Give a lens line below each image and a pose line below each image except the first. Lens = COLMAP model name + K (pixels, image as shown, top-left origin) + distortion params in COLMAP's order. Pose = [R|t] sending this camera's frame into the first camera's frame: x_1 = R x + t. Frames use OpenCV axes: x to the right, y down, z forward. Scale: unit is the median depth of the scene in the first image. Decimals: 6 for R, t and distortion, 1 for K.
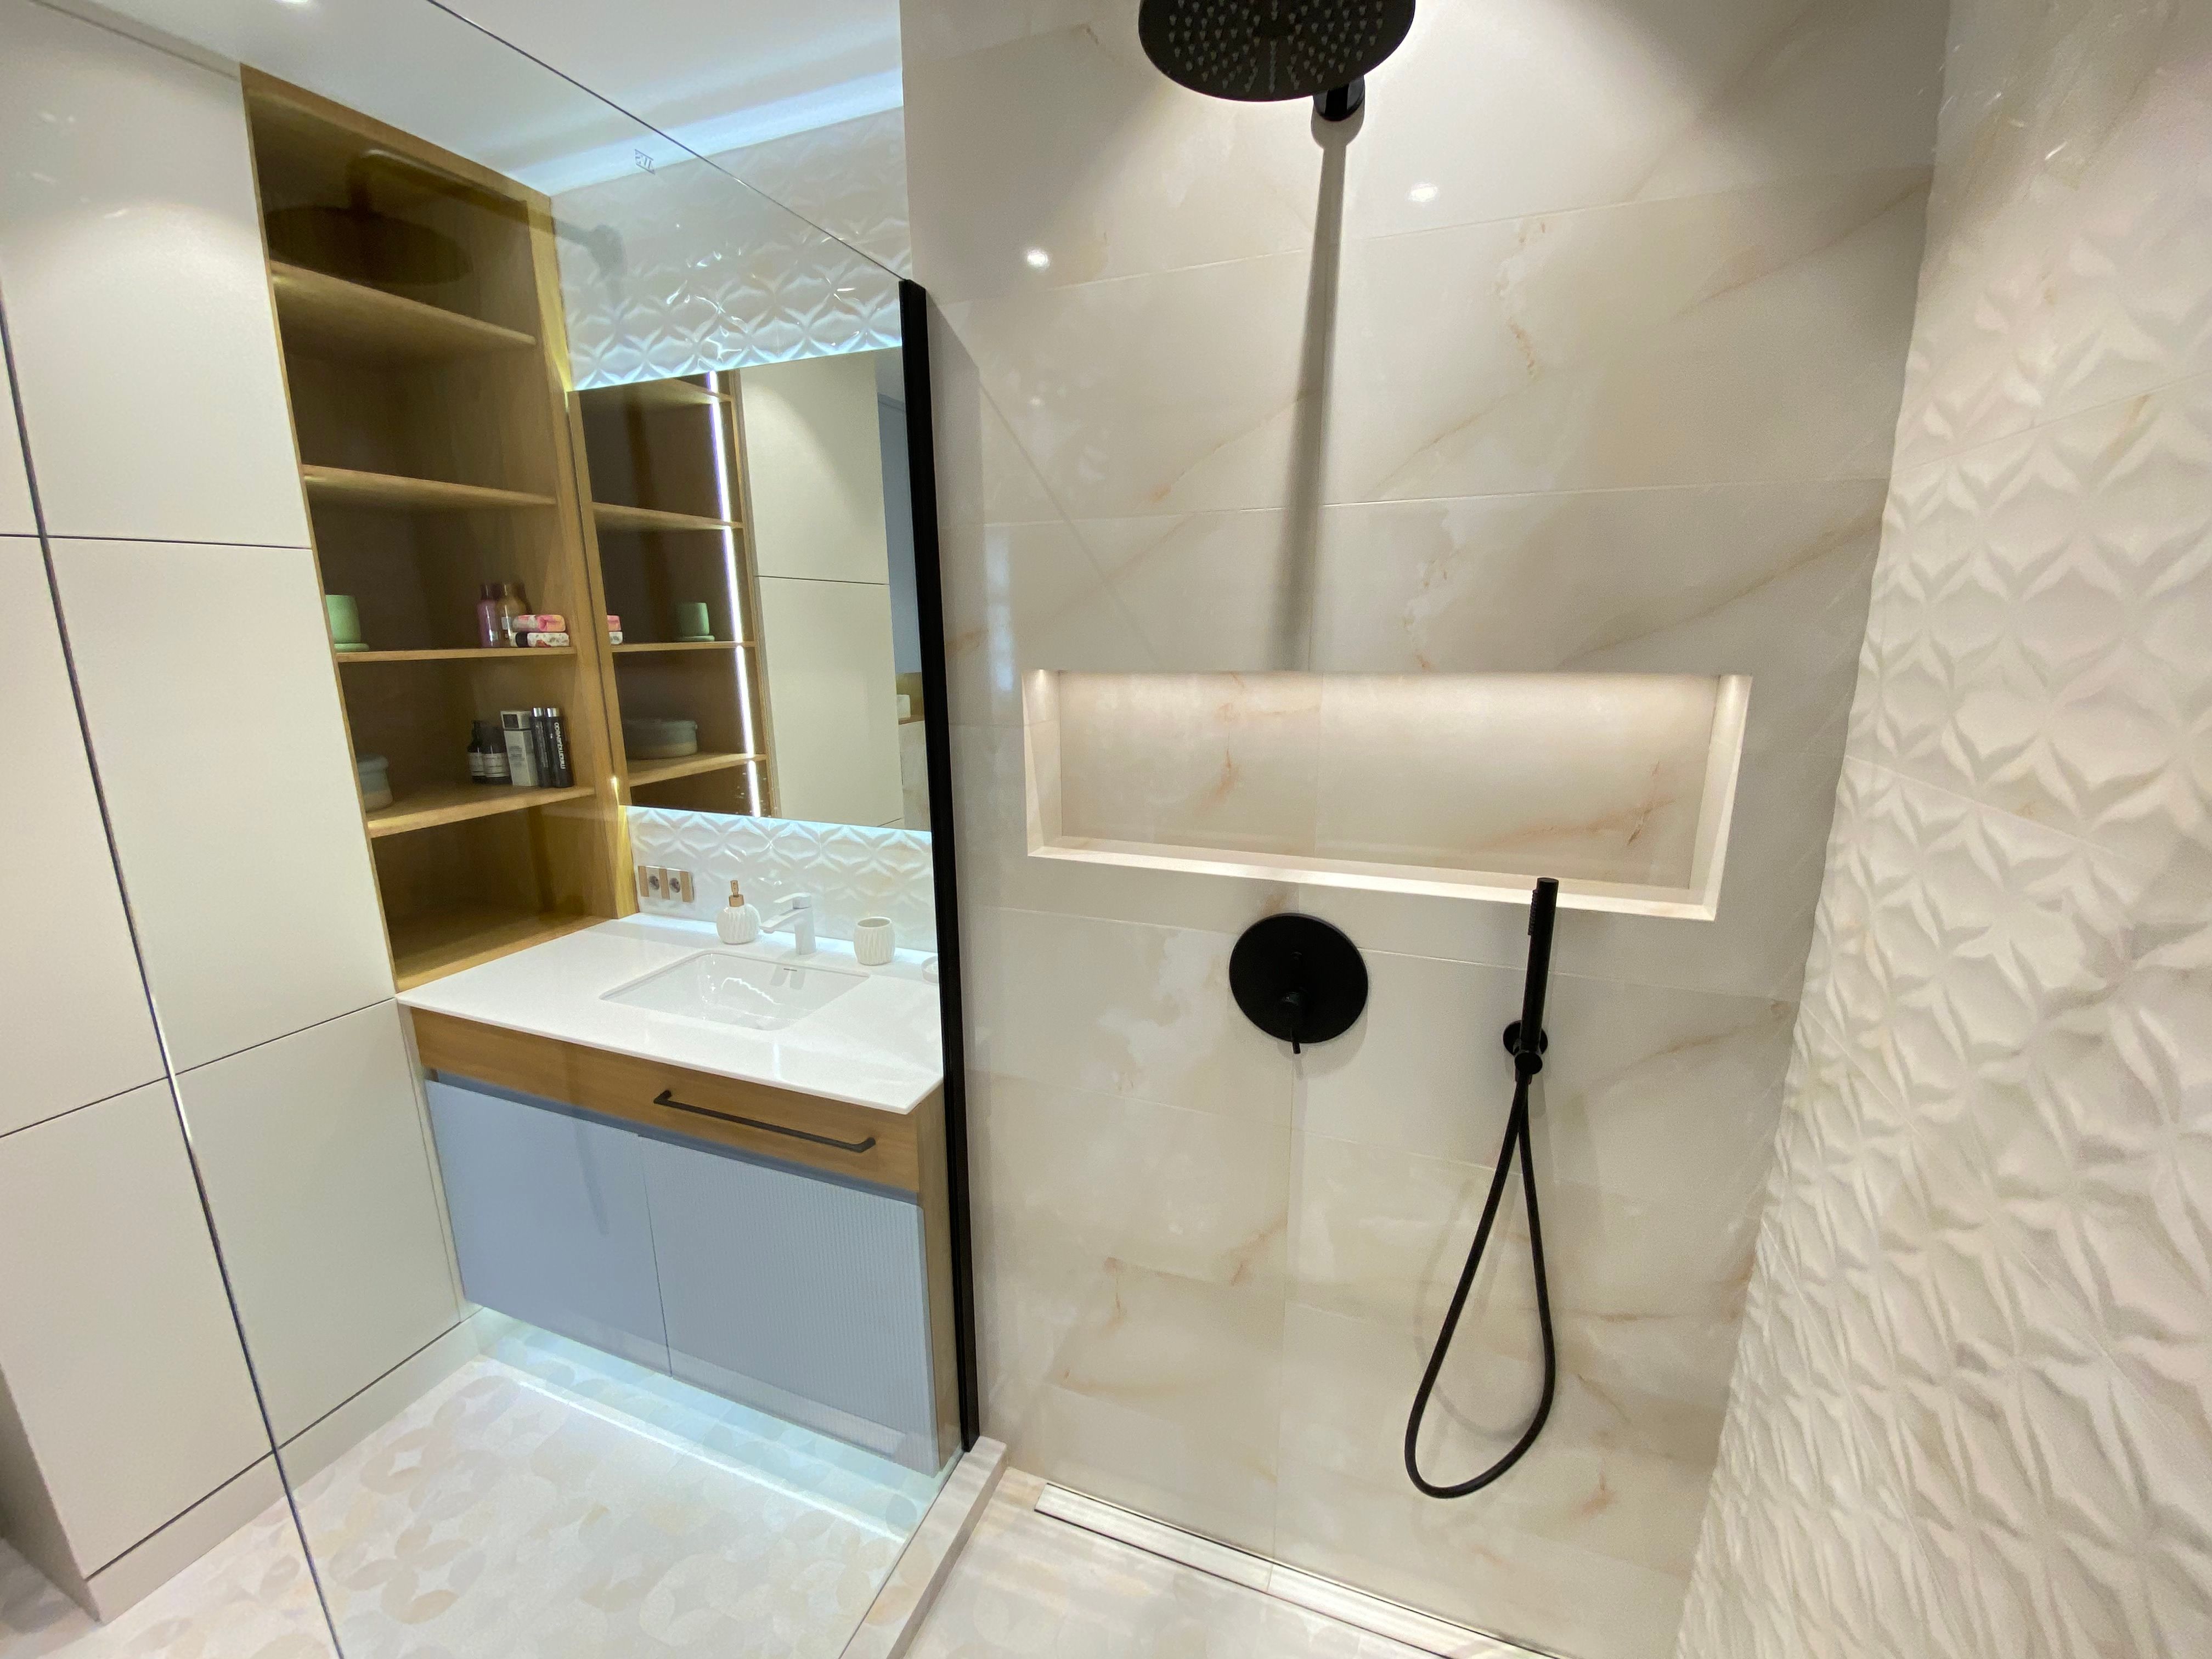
lens RADIAL K [[900.9, 0, 1107.7], [0, 900.9, 826.9], [0, 0, 1]] dist [0.019438, -0.020829]
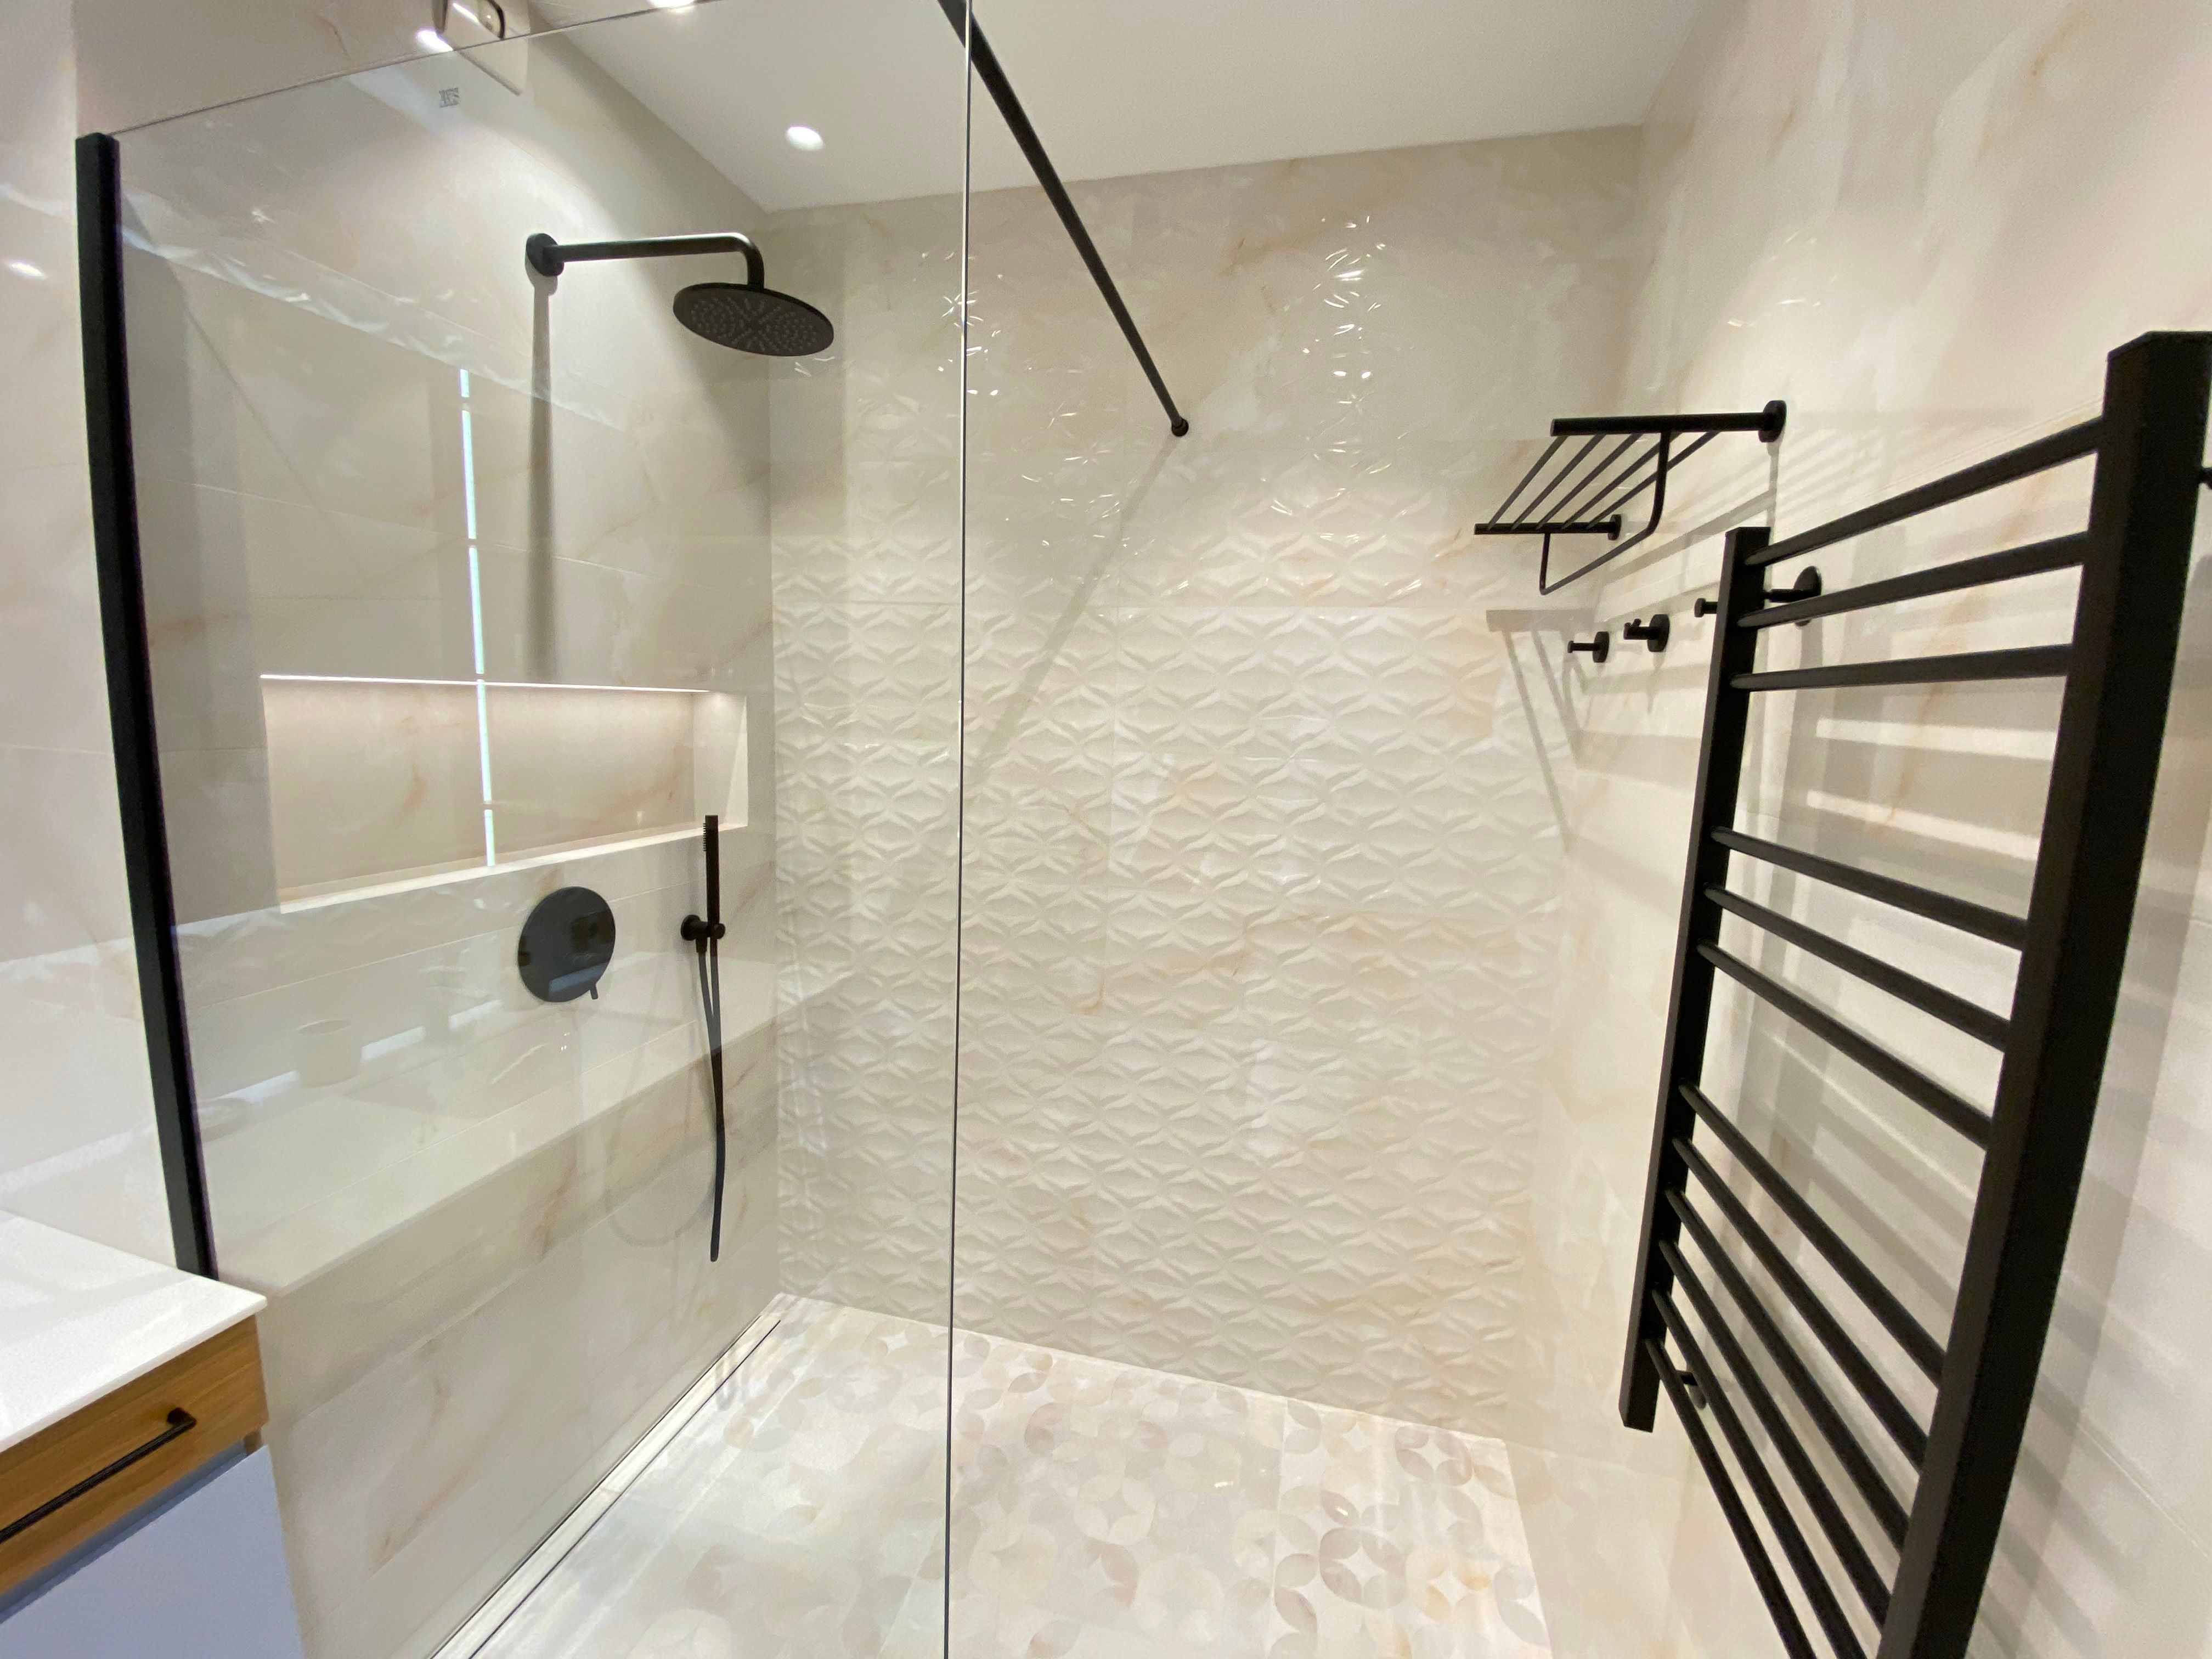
lens RADIAL K [[900.9, 0, 1107.7], [0, 900.9, 826.9], [0, 0, 1]] dist [0.019438, -0.020829]
pose [[-0.124241, -0.126625, 0.984139, -0.669125], [0.182717, 0.971944, 0.148122, -0.018080], [-0.975284, 0.198221, -0.097619, 0.255120]]
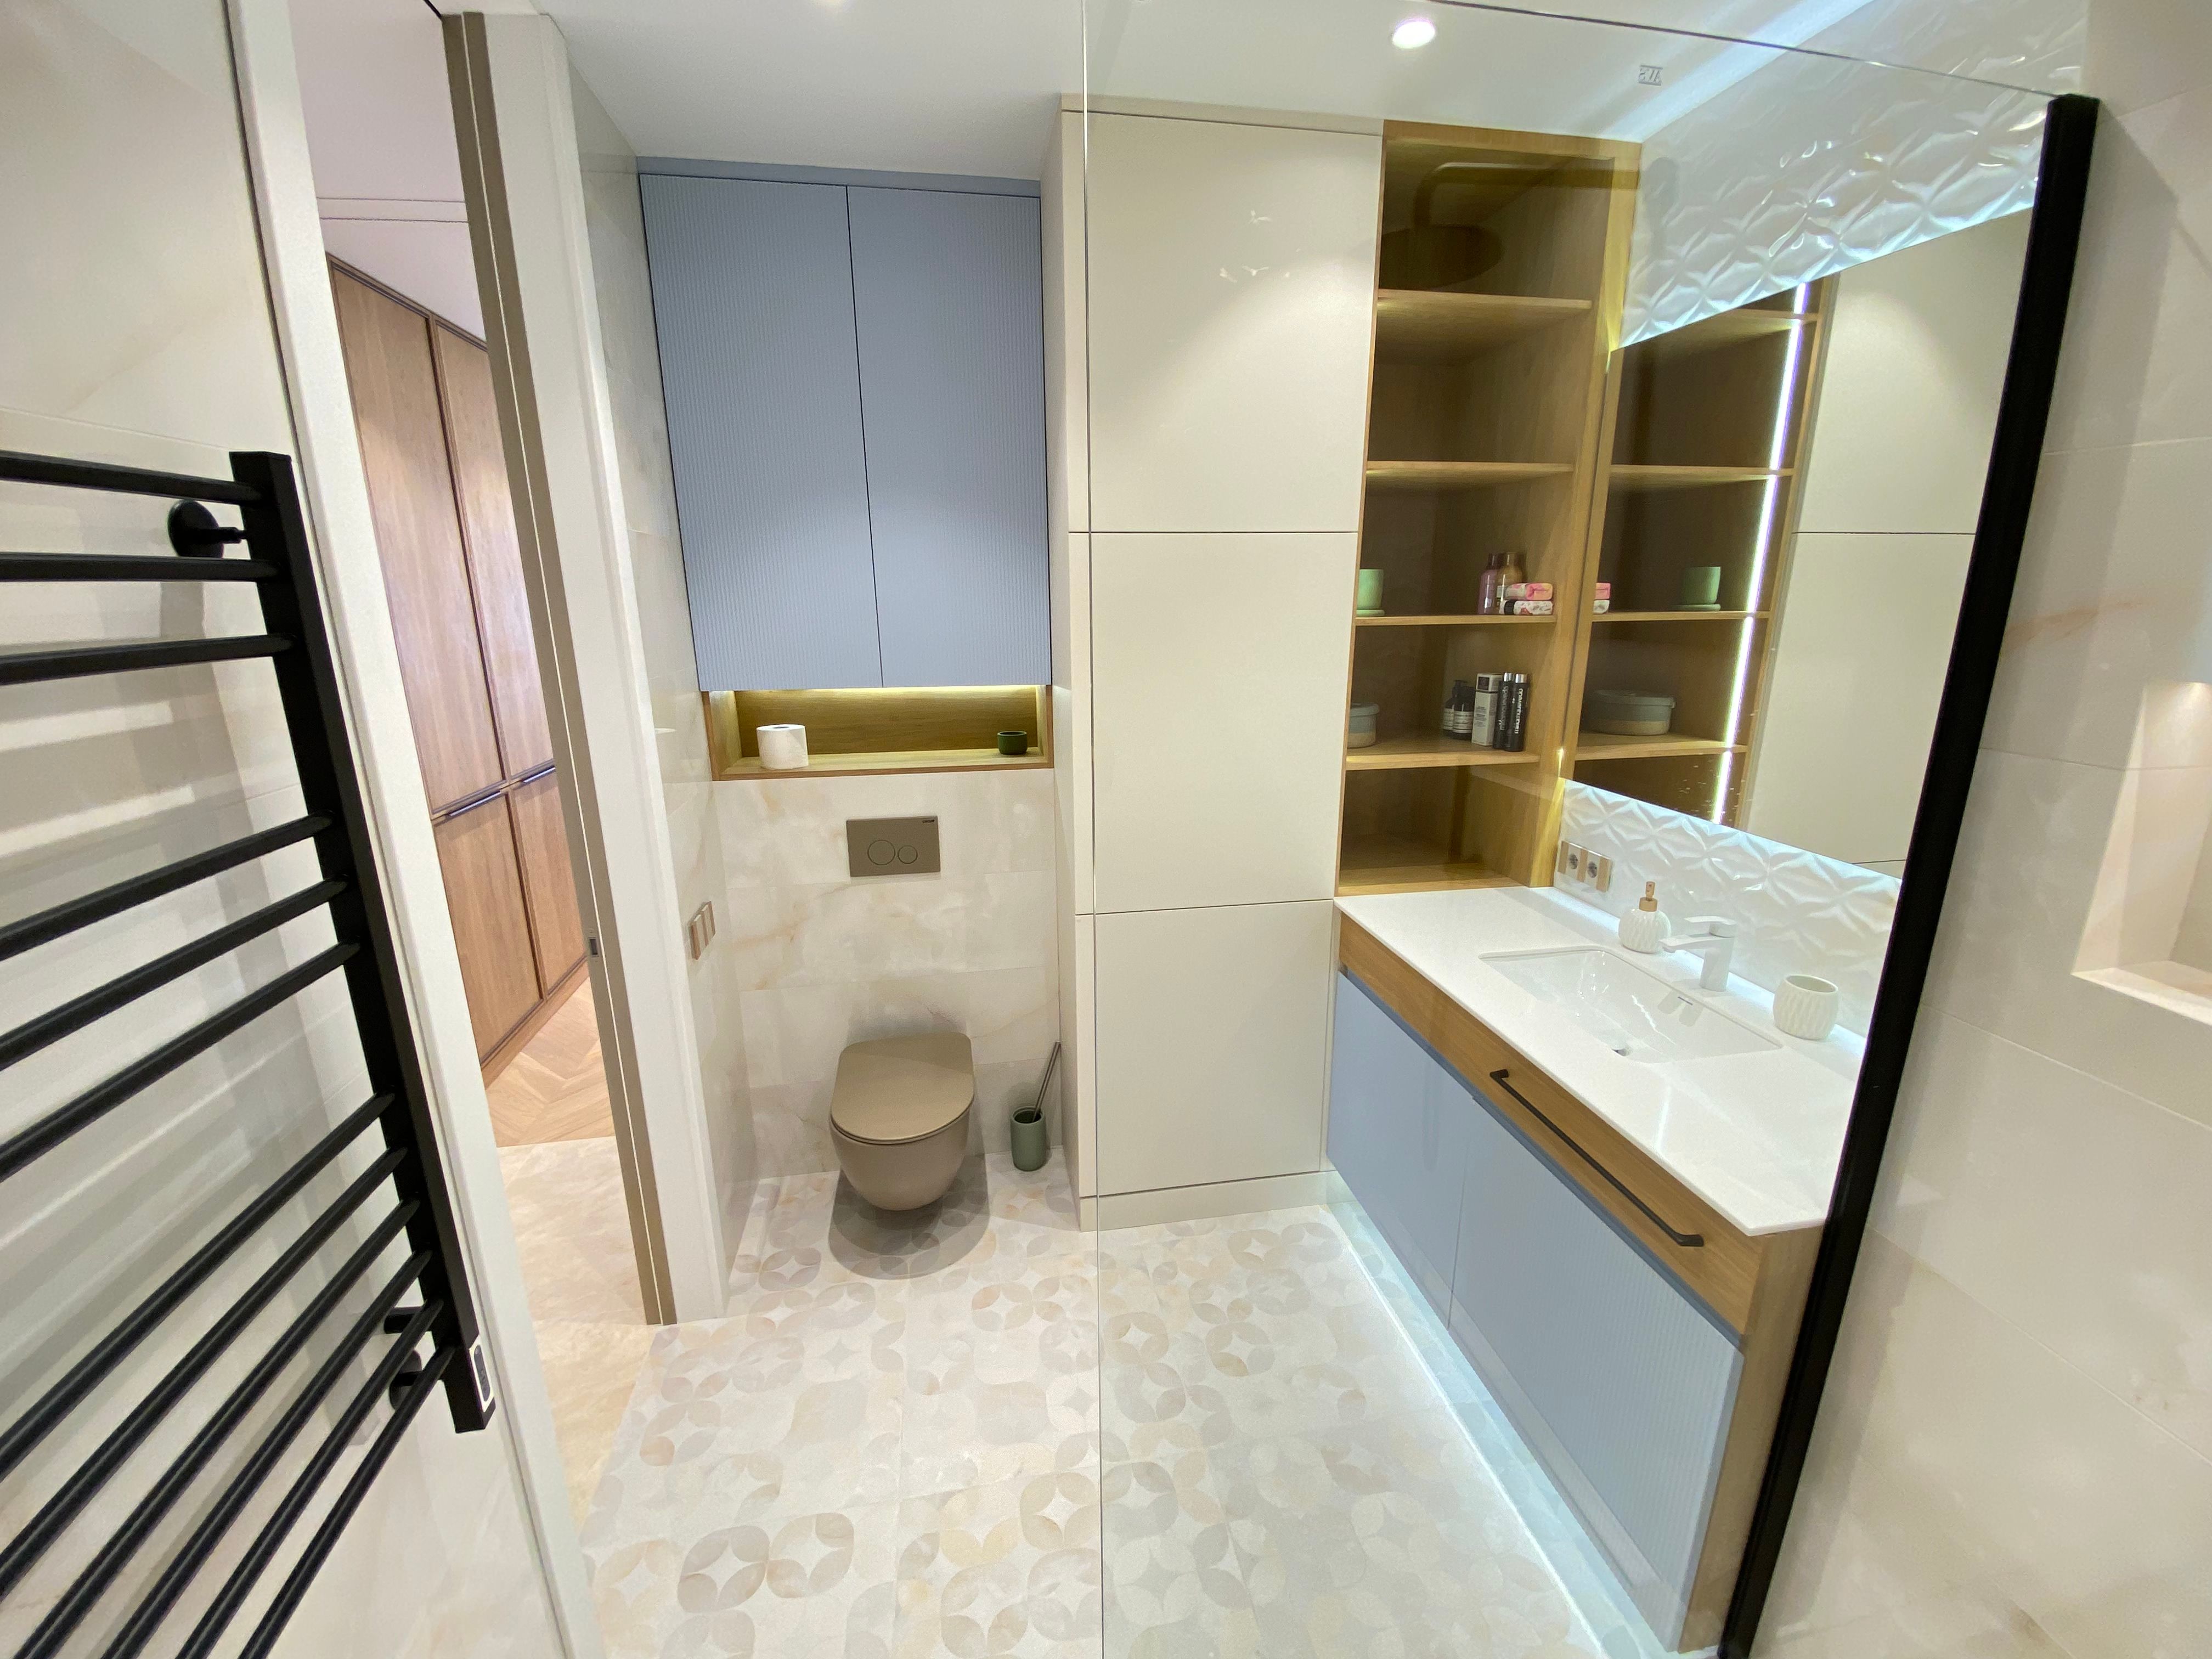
lens RADIAL K [[900.9, 0, 1107.7], [0, 900.9, 826.9], [0, 0, 1]] dist [0.019438, -0.020829]
pose [[0.513246, 0.219091, -0.829806, 0.044017], [-0.184979, 0.972382, 0.142322, -0.022872], [0.838070, 0.080451, 0.539598, 0.064081]]
